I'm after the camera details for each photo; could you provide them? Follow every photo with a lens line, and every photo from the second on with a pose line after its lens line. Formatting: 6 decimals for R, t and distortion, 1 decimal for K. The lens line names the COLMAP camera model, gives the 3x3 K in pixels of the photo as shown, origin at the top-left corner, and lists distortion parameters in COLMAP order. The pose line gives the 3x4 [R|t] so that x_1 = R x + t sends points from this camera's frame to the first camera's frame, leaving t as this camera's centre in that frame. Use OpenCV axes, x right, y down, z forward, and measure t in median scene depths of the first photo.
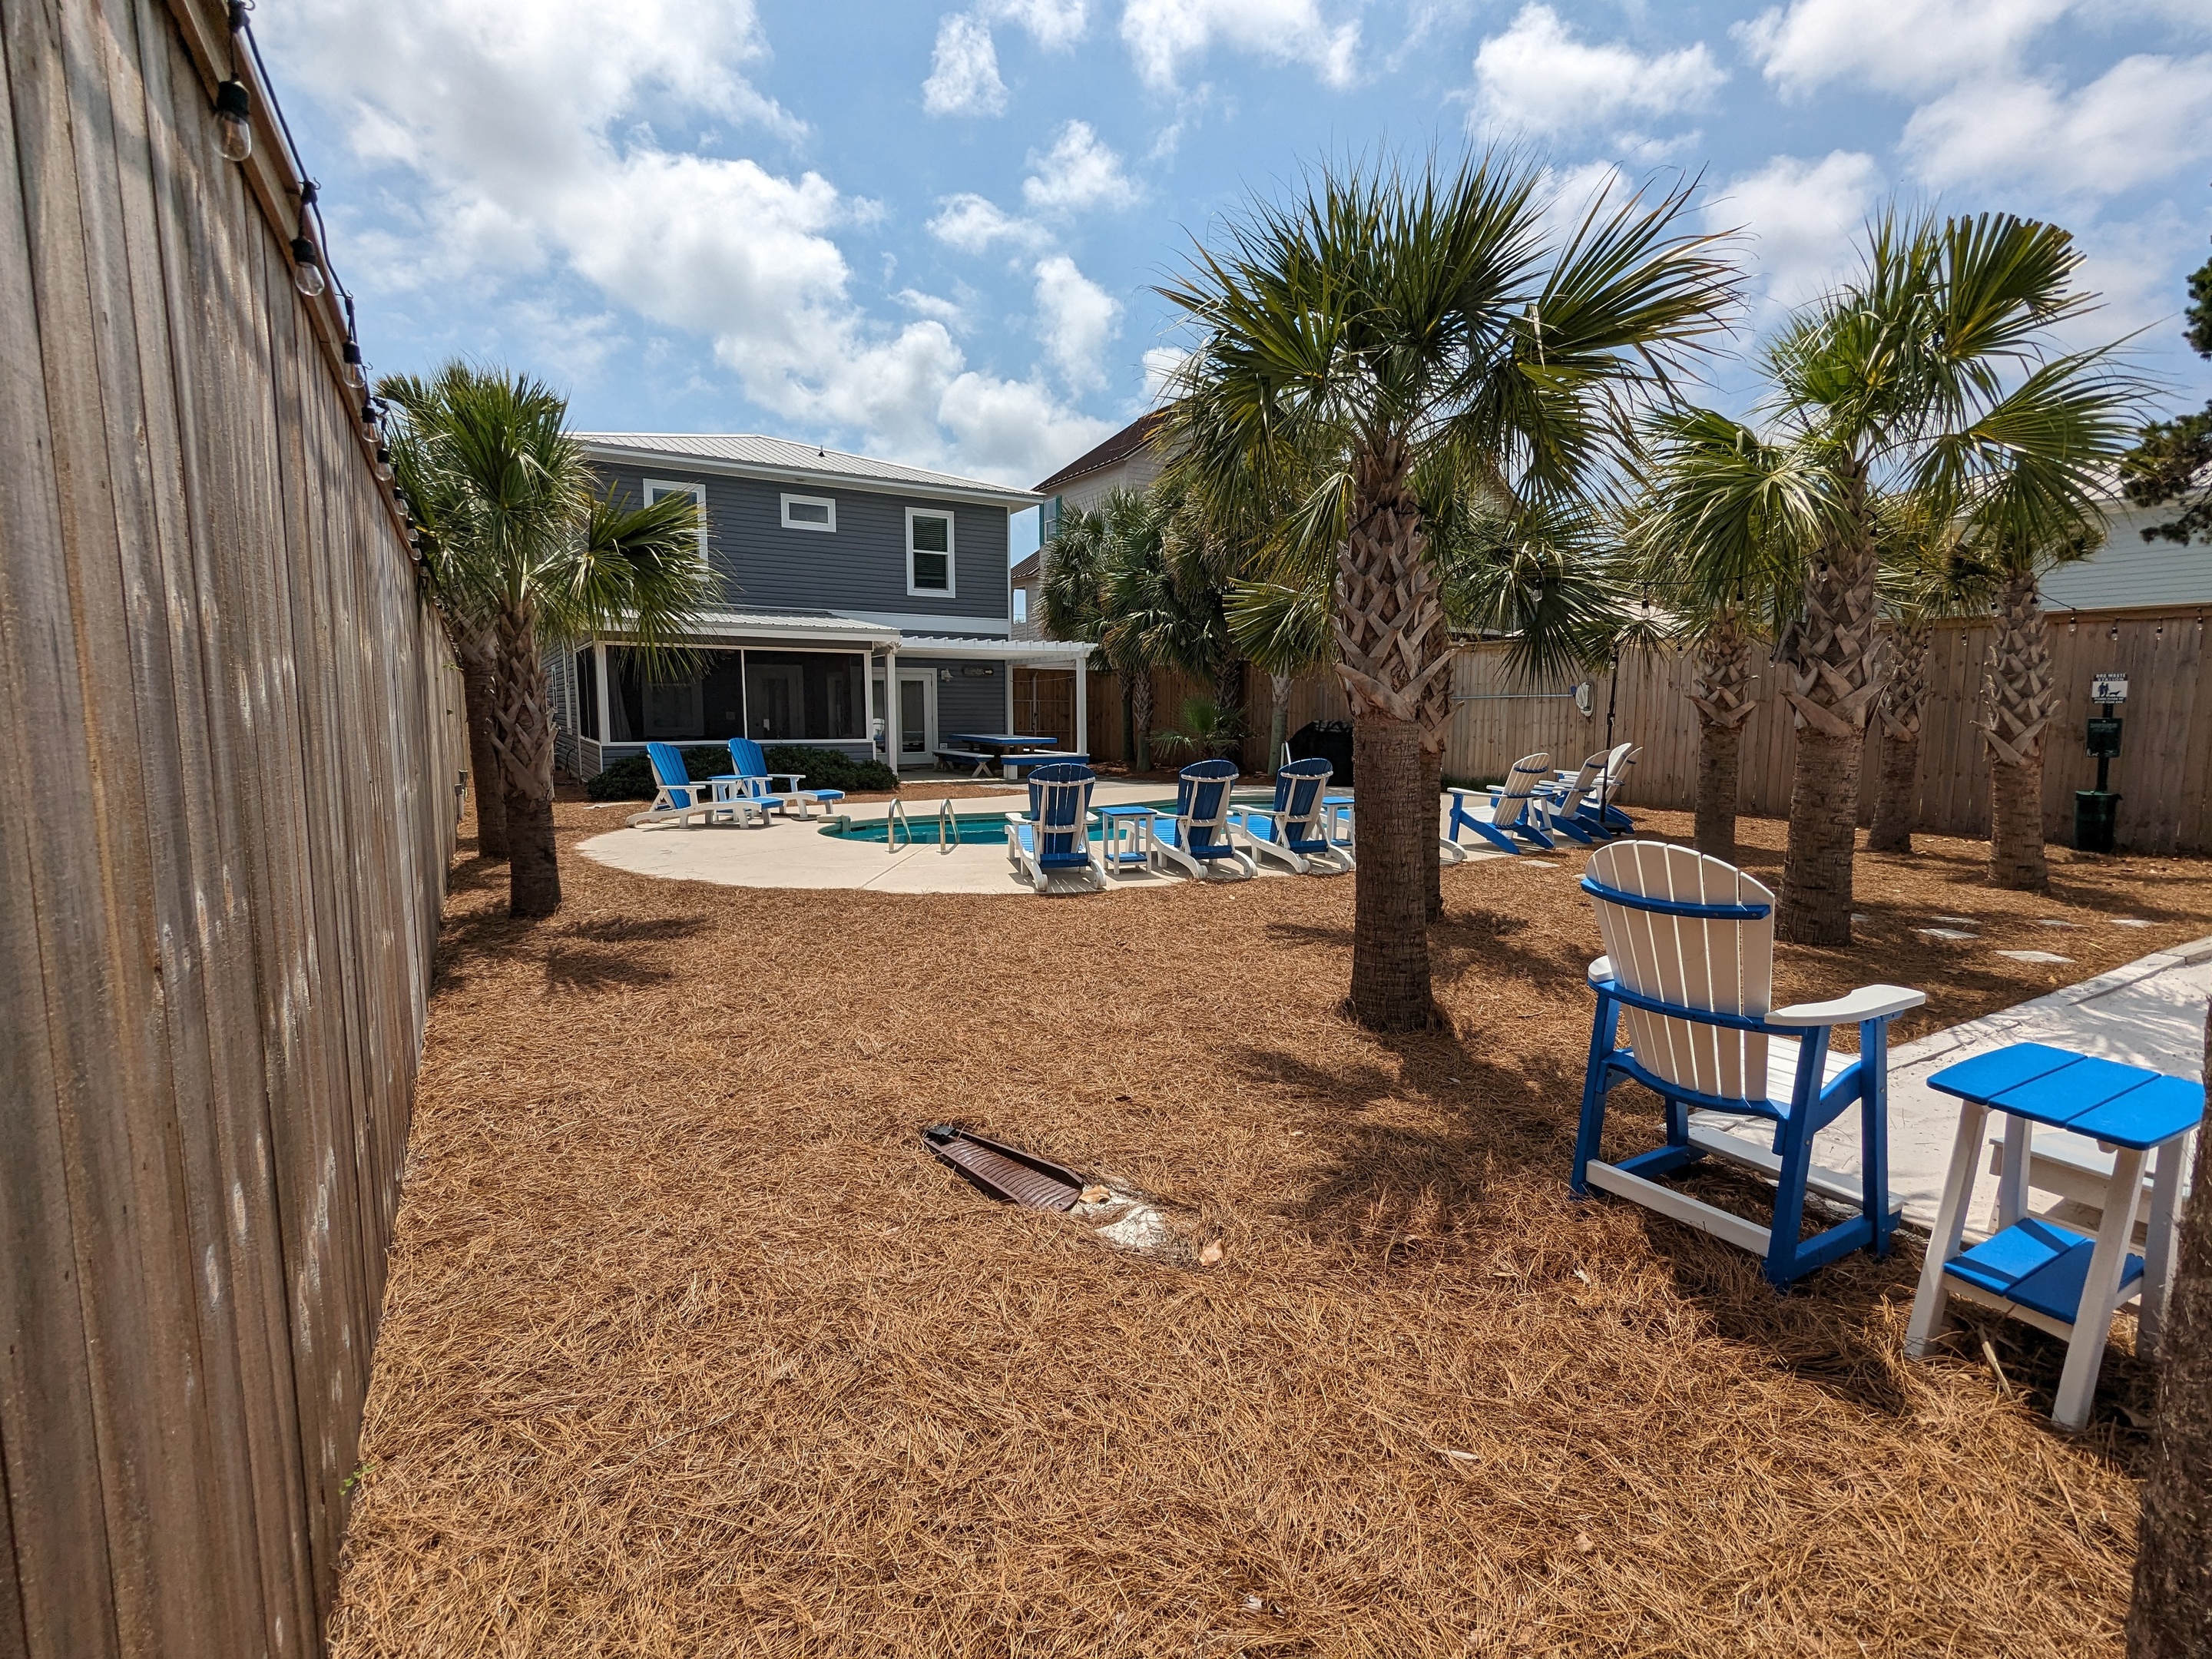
lens RADIAL K [[1049.8, 0, 1119.0], [0, 1049.8, 823.7], [0, 0, 1]] dist [0.001112, 0.000093]
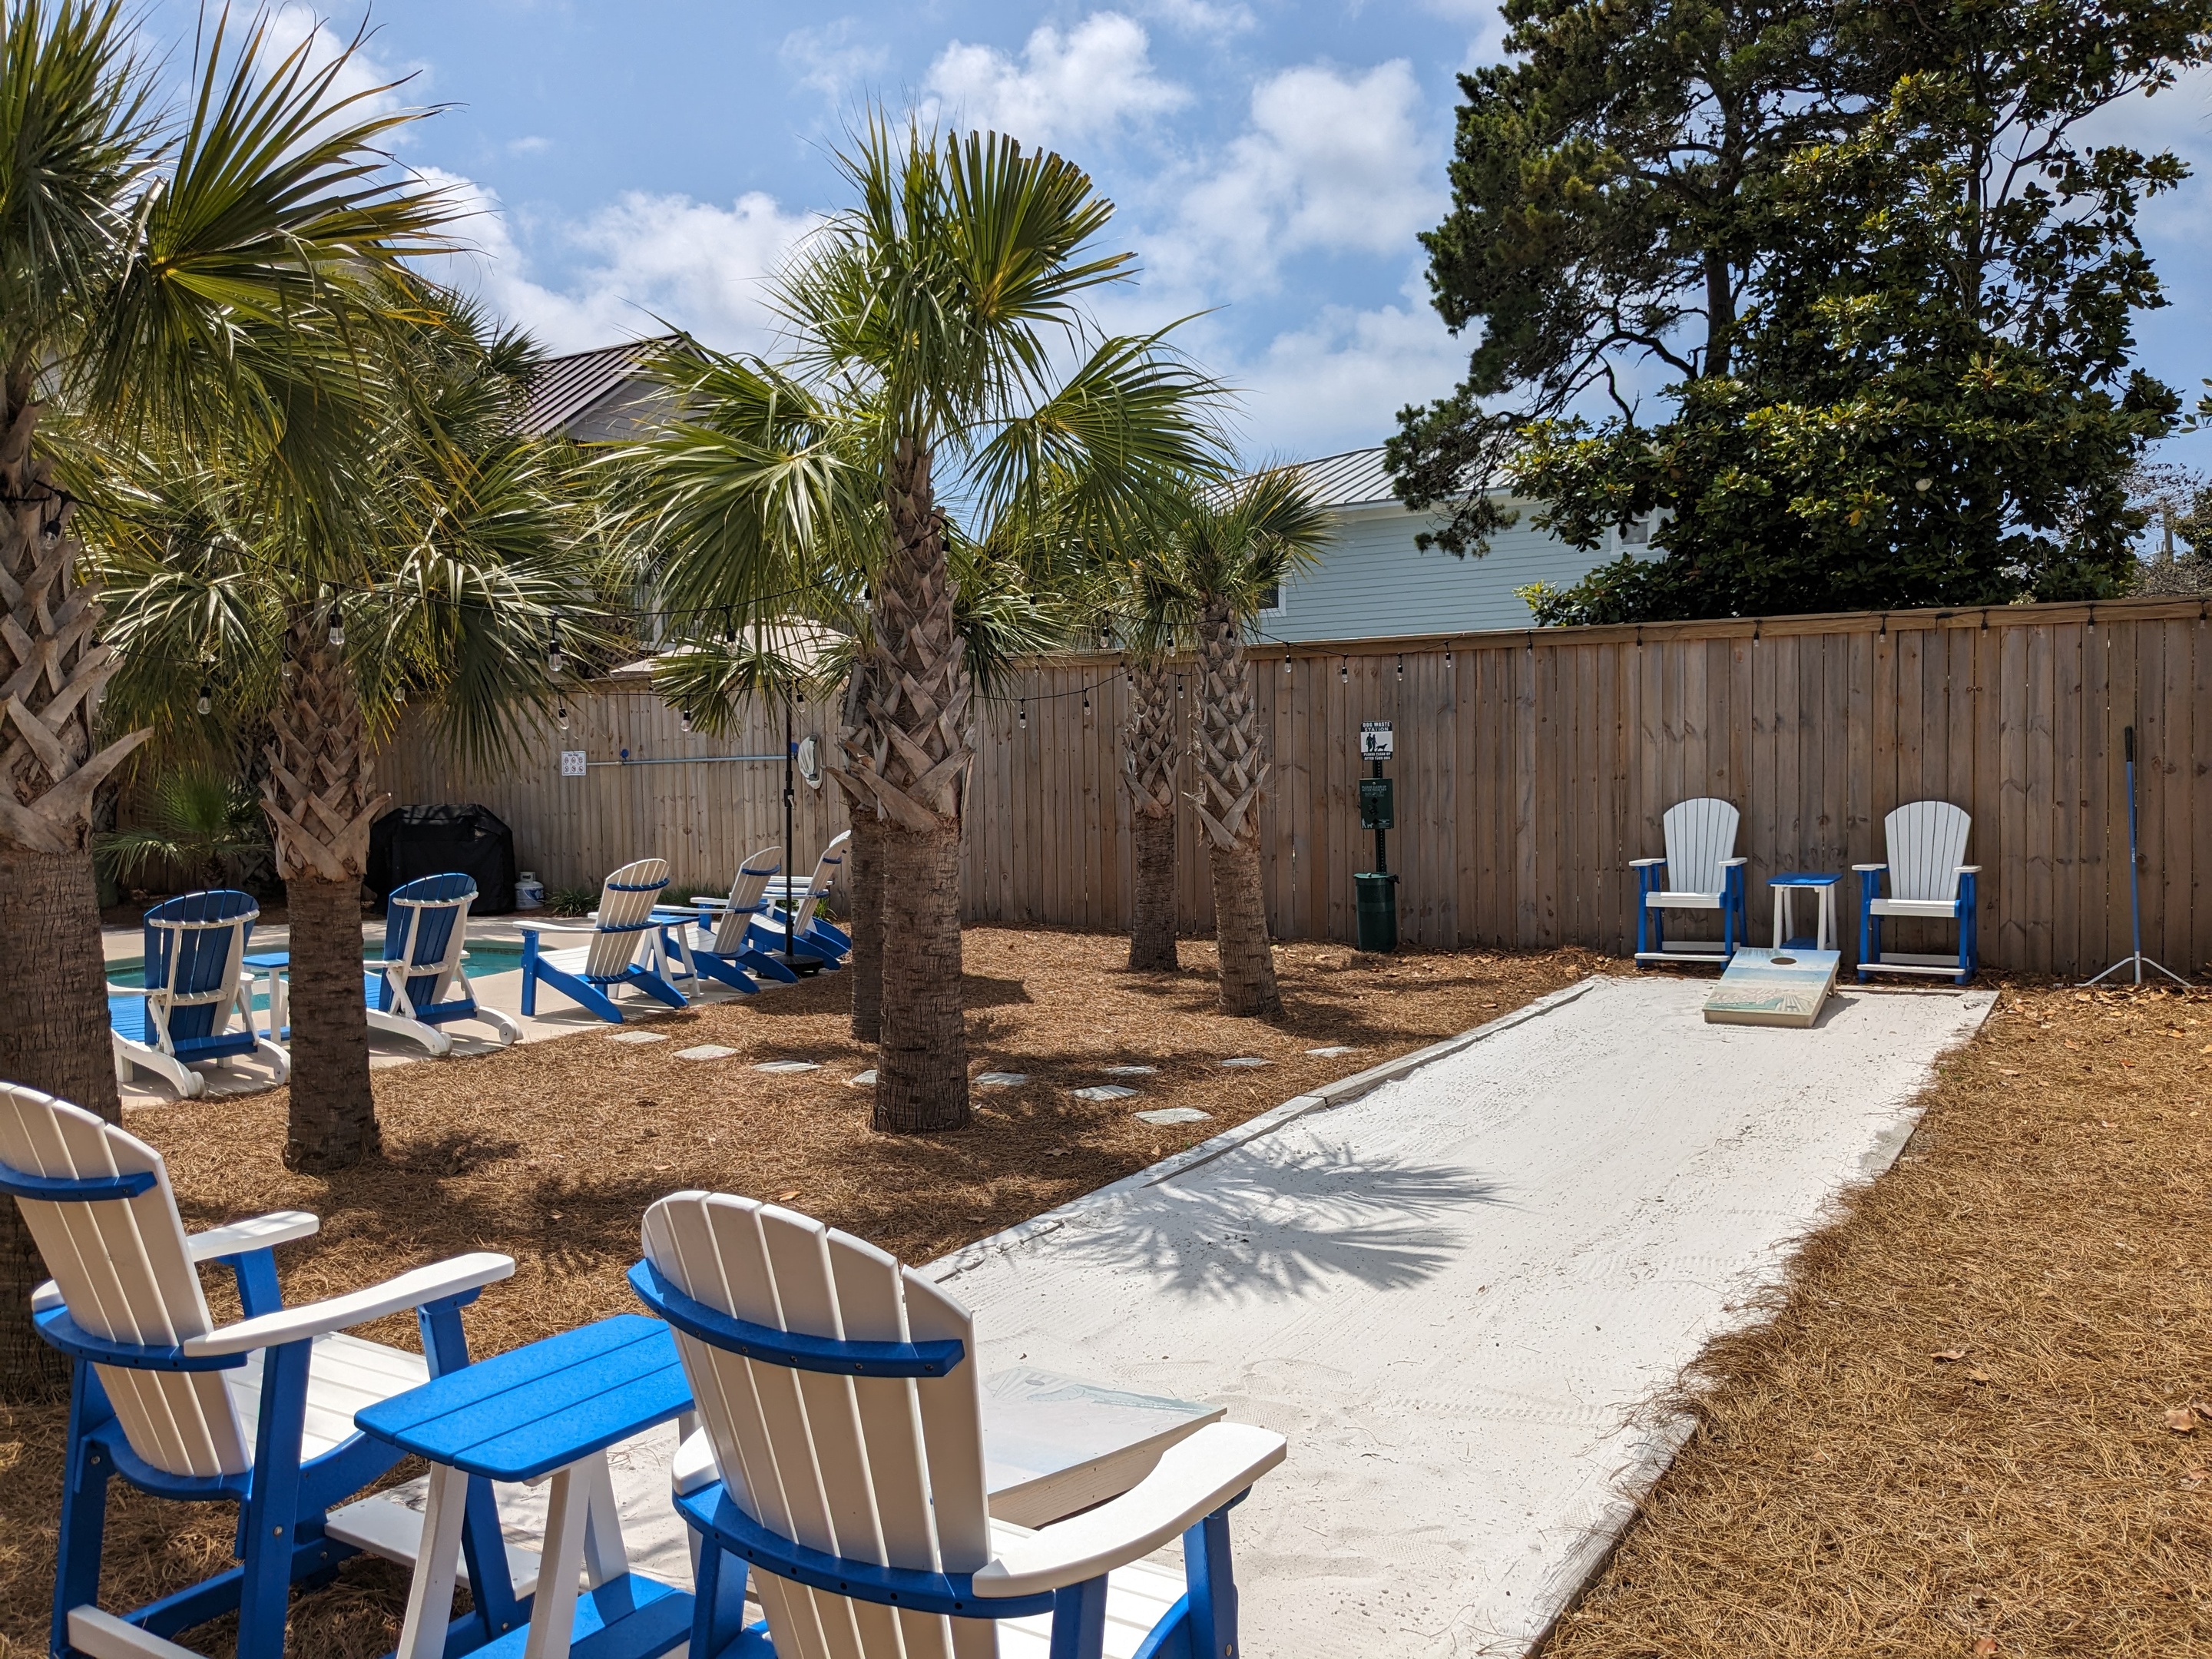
lens RADIAL K [[1721.6, 0, 1097.8], [0, 1721.6, 837.0], [0, 0, 1]] dist [0.041374, 0.009048]
pose [[0.903635, -0.044747, 0.425959, 0.211775], [0.072297, 0.996192, -0.048722, -0.010163], [-0.422157, 0.074823, 0.903430, -0.064026]]
